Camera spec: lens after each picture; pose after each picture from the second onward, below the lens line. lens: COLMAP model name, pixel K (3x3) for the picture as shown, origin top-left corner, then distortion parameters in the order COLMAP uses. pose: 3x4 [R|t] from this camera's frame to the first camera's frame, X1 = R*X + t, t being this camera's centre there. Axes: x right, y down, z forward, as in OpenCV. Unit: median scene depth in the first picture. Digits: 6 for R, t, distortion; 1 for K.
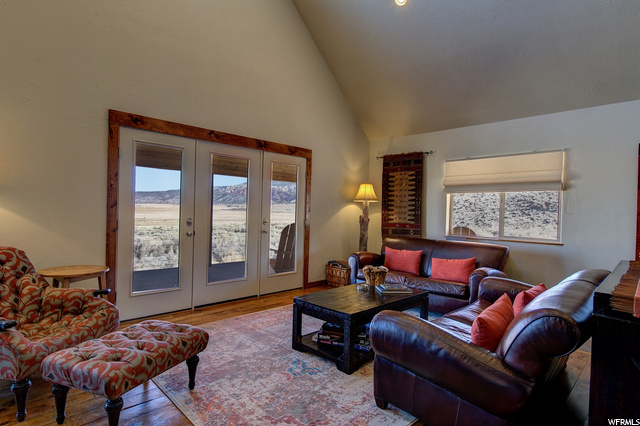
lens RADIAL K [[341.3, 0, 321.6], [0, 341.3, 214.3], [0, 0, 1]] dist [0.005551, 0.000479]
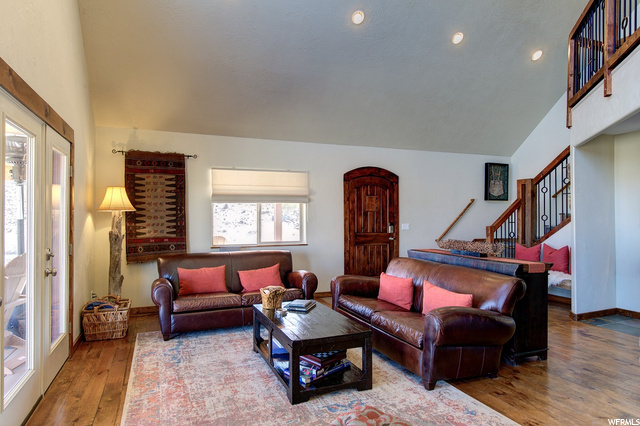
lens RADIAL K [[373.3, 0, 316.7], [0, 373.3, 216.3], [0, 0, 1]] dist [0.002469, 0.000643]
pose [[0.398920, -0.026364, 0.916607, -0.441124], [0.019633, 0.999603, 0.020206, -0.035615], [-0.916776, 0.009935, 0.399279, 0.302354]]
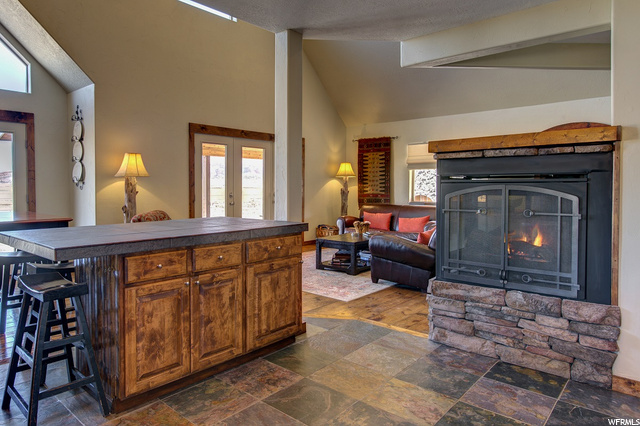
lens RADIAL K [[407.1, 0, 283.7], [0, 407.1, 200.3], [0, 0, 1]] dist [0.000625, -0.000251]
pose [[0.998931, -0.026332, 0.037999, -0.159547], [0.025311, 0.999312, 0.027116, 0.001518], [-0.038686, -0.026125, 0.998910, -0.490882]]
